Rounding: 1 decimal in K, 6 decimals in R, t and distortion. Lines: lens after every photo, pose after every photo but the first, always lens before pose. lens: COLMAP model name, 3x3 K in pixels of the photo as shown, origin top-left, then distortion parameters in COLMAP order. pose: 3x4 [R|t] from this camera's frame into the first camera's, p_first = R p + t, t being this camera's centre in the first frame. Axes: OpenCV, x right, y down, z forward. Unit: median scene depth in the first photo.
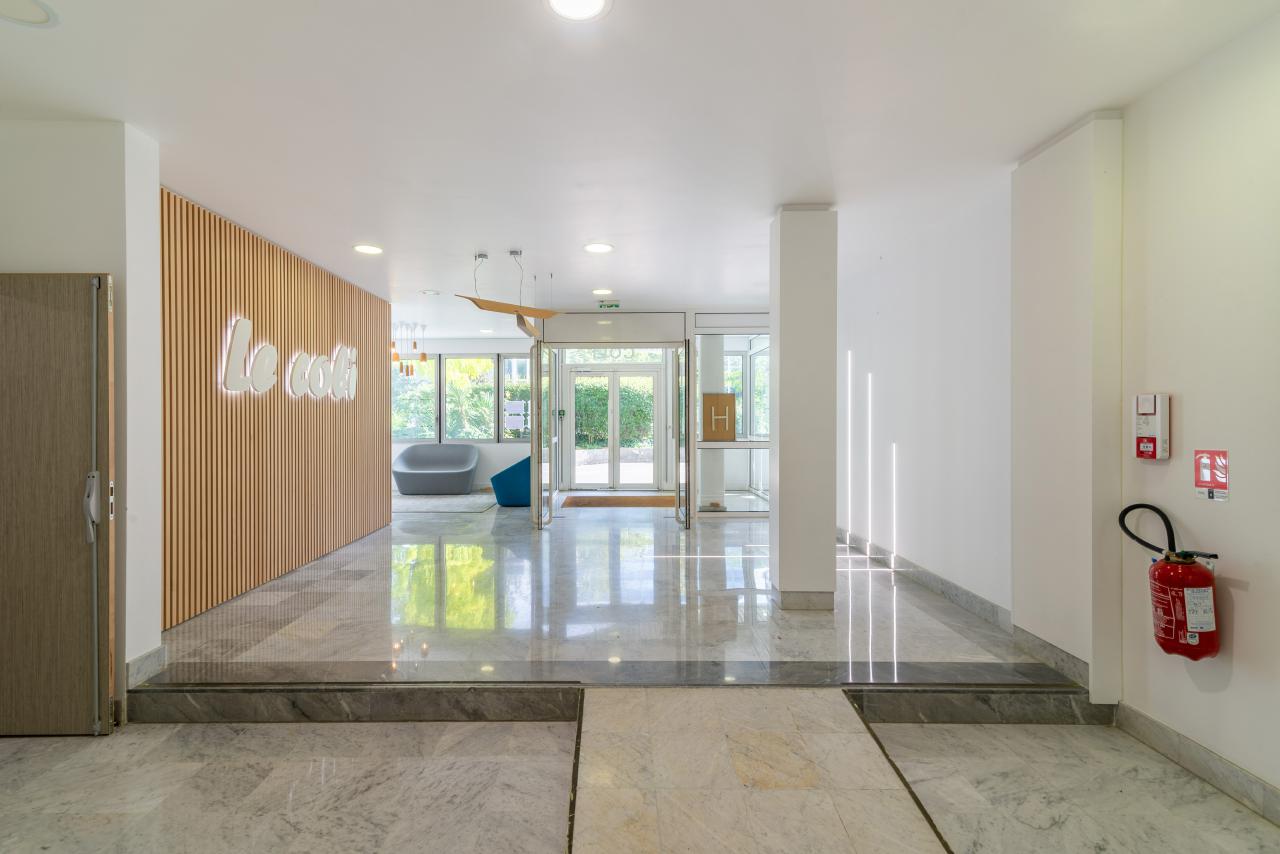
lens RADIAL K [[593.7, 0, 599.3], [0, 593.7, 419.1], [0, 0, 1]] dist [0.012792, -0.000489]
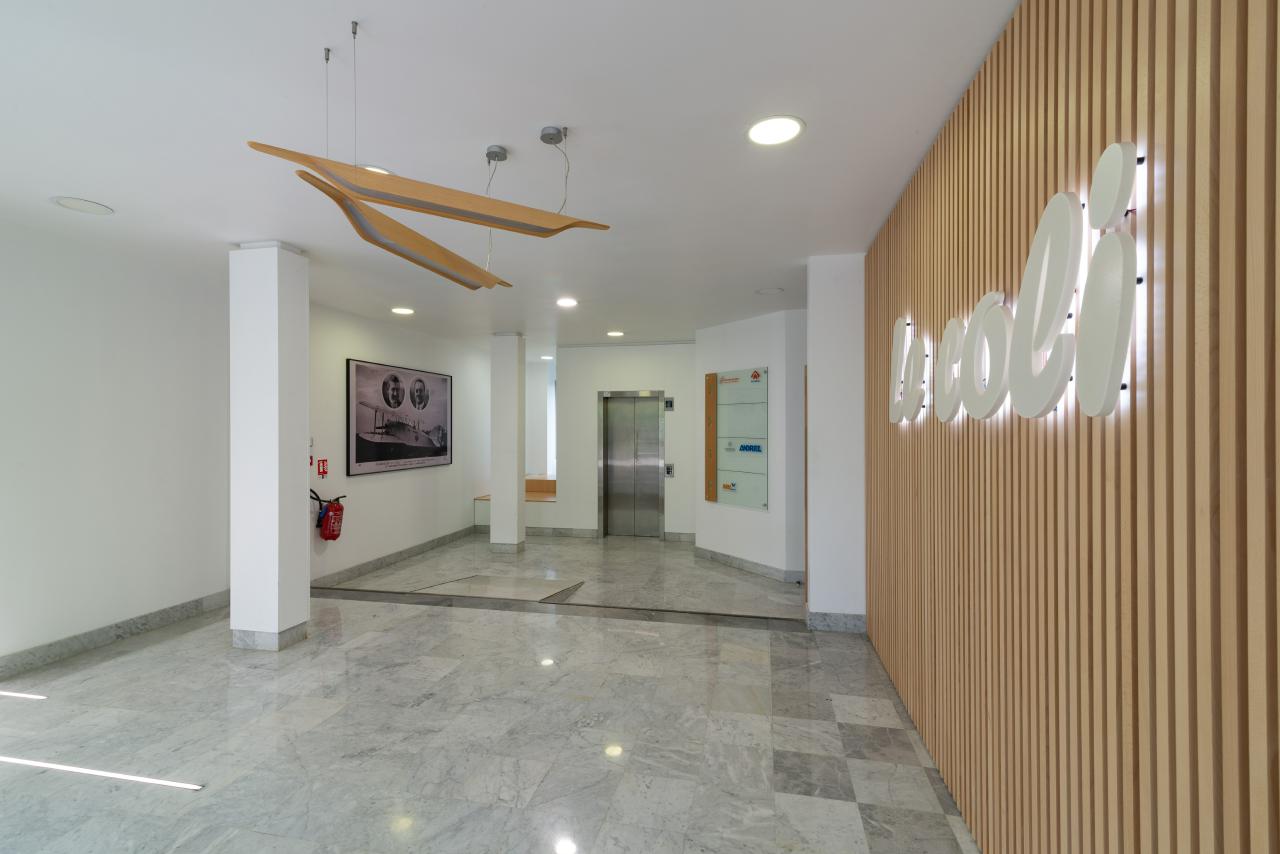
lens RADIAL K [[570.3, 0, 640.0], [0, 570.3, 427.0], [0, 0, 1]] dist [0.010516, -0.000361]
pose [[-0.982759, 0.004176, 0.184843, -0.636042], [0.004489, 0.999989, 0.001276, -0.069750], [-0.184835, 0.002084, -0.982767, 2.607786]]
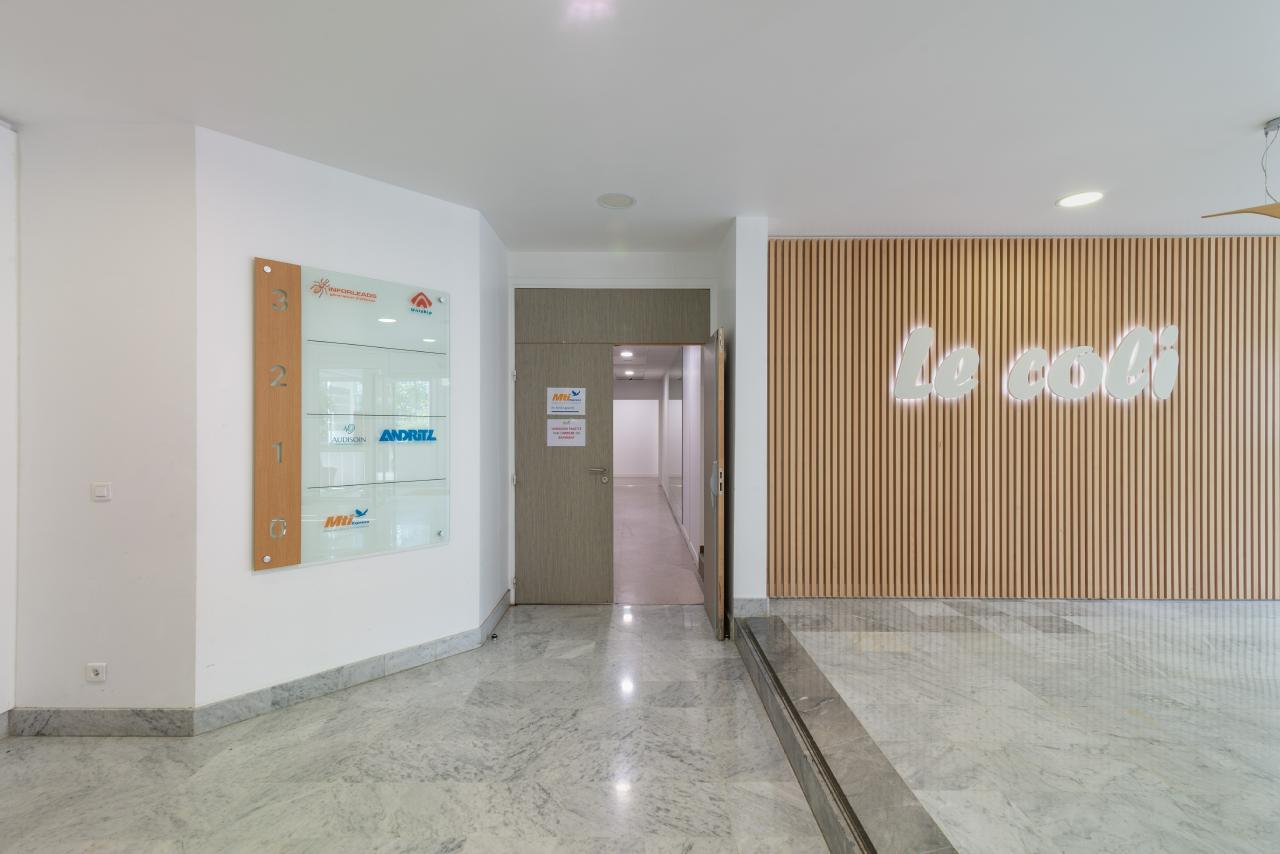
lens RADIAL K [[570.3, 0, 640.0], [0, 570.3, 427.0], [0, 0, 1]] dist [0.010516, -0.000361]
pose [[0.016224, 0.001840, -0.999867, 0.563816], [-0.000795, 0.999998, 0.001828, -0.000357], [0.999868, 0.000765, 0.016225, 0.760313]]
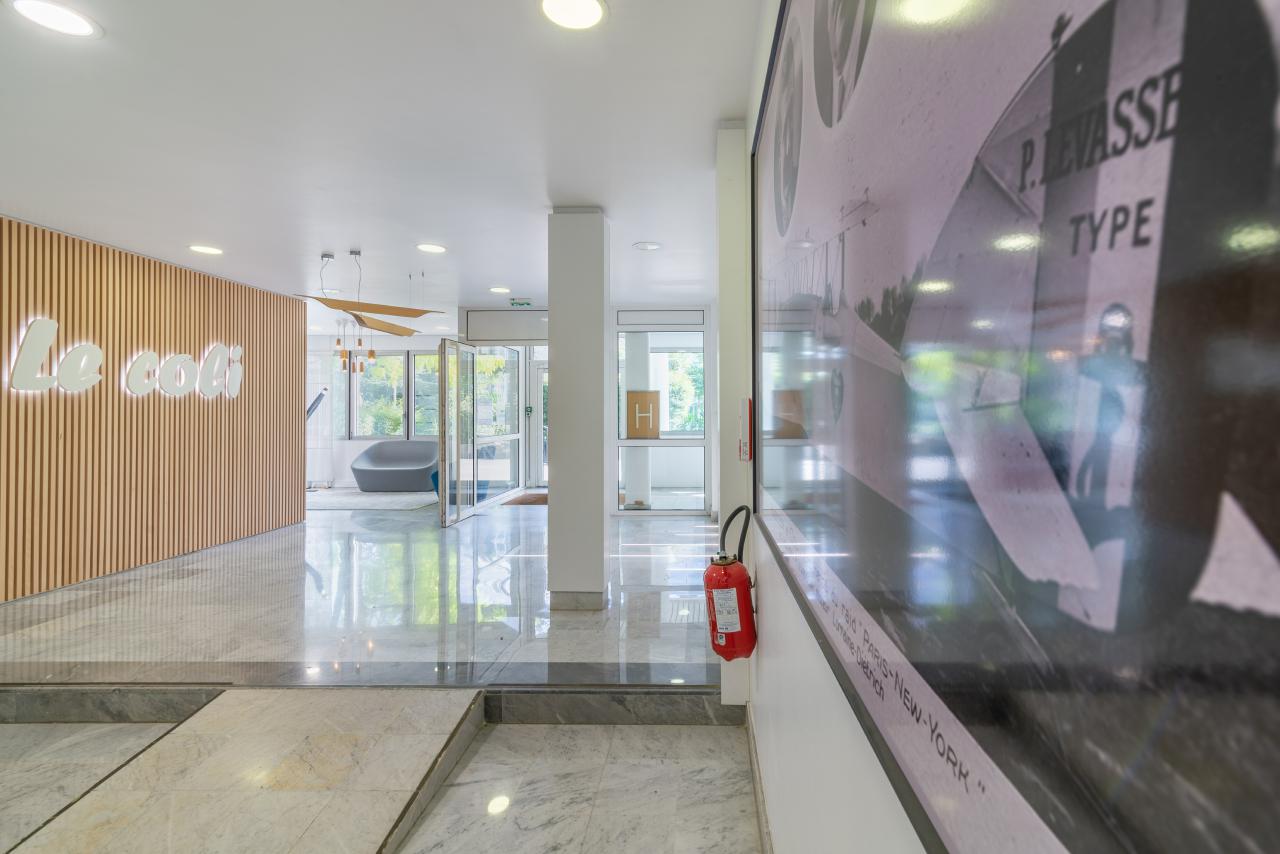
lens RADIAL K [[601.0, 0, 681.8], [0, 601.0, 405.0], [0, 0, 1]] dist [0.010615, -0.000244]
pose [[0.999904, 0.000172, -0.013859, 0.750429], [-0.000380, 0.999887, -0.015047, -0.011816], [0.013855, 0.015051, 0.999791, -0.016560]]
